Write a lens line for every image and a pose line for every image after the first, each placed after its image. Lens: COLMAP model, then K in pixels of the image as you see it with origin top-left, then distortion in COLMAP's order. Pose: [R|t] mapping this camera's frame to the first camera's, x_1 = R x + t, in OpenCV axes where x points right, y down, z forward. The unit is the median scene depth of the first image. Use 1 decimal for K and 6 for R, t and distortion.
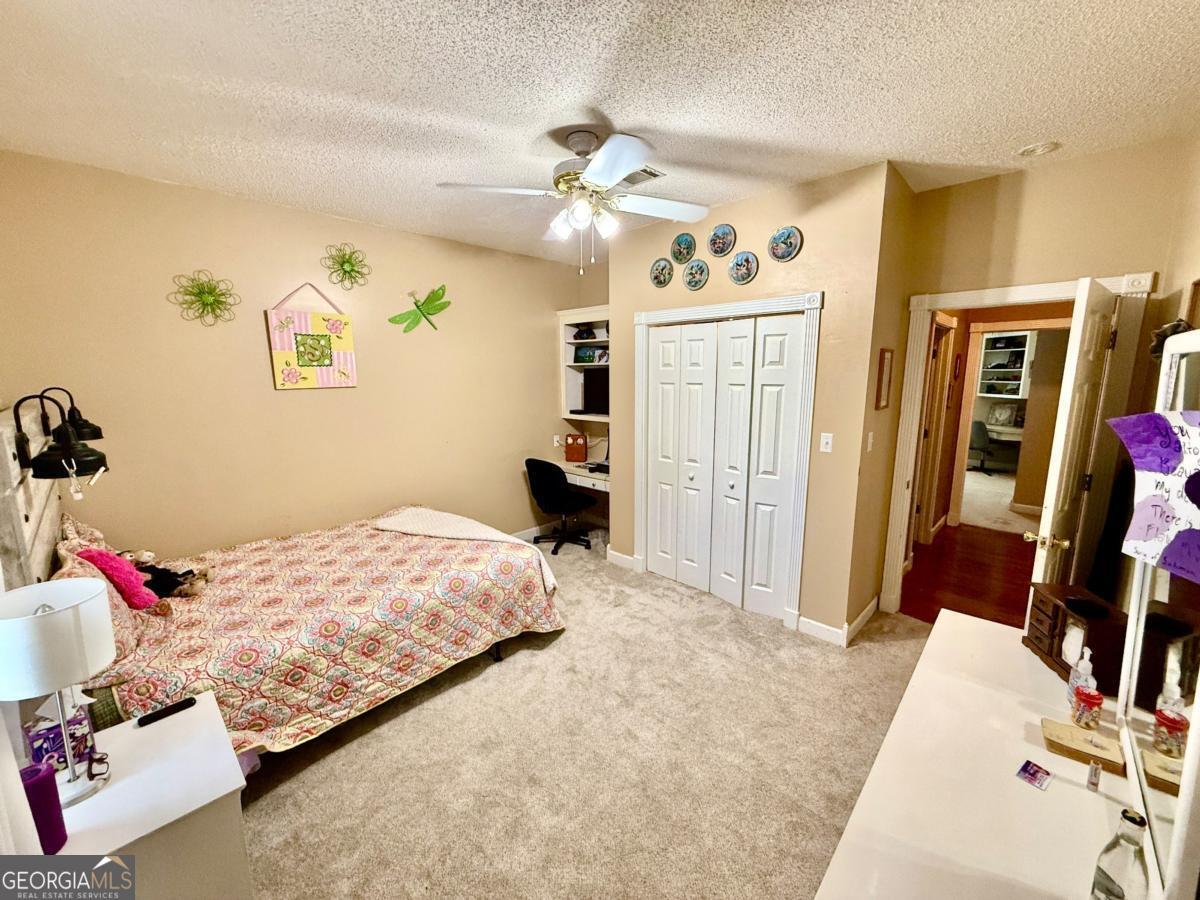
lens RADIAL K [[475.1, 0, 596.4], [0, 475.1, 455.9], [0, 0, 1]] dist [-0.001241, -0.000151]
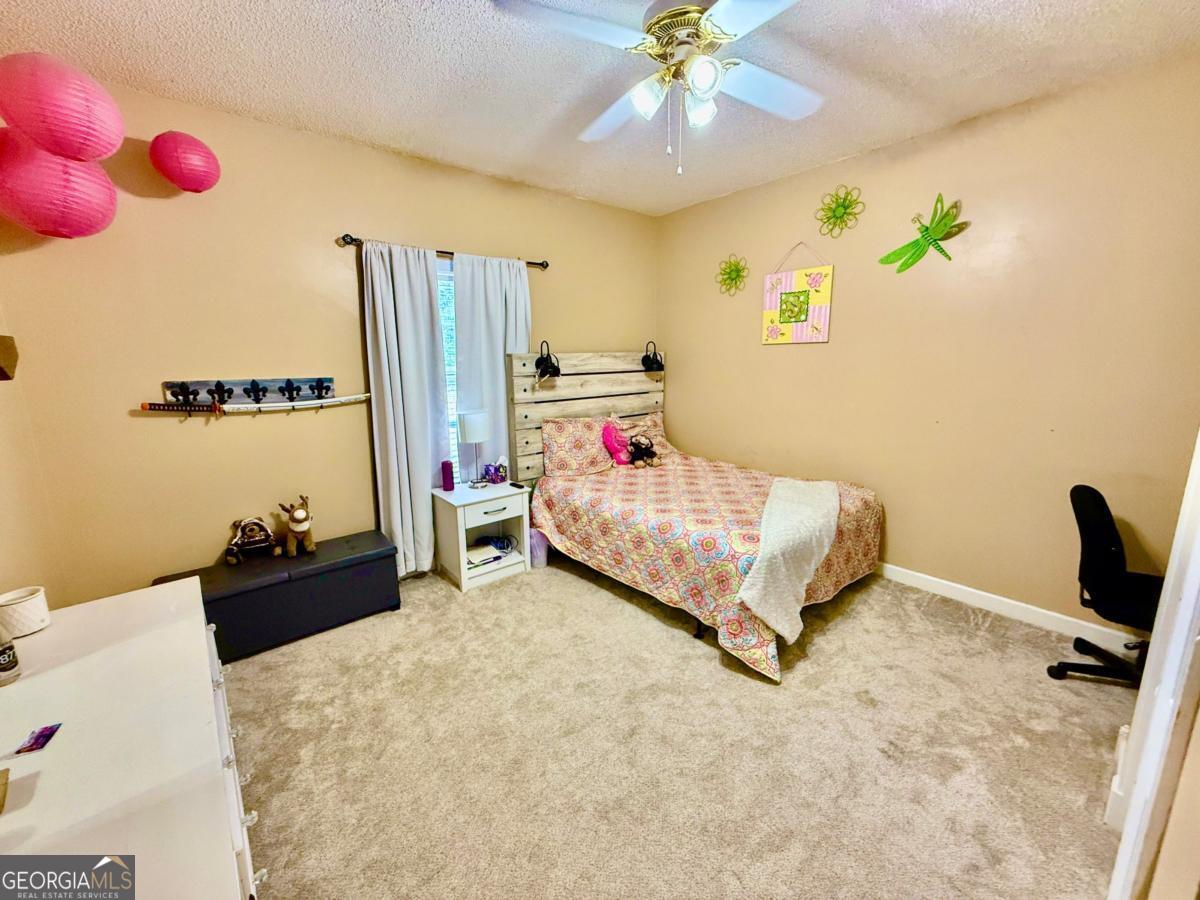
lens RADIAL K [[477.0, 0, 598.0], [0, 477.0, 449.2], [0, 0, 1]] dist [0.002264, 0.000182]
pose [[-0.101665, 0.205418, -0.973380, 0.647355], [-0.159294, 0.962463, 0.219751, -0.094684], [0.981983, 0.177394, -0.065127, 0.811491]]
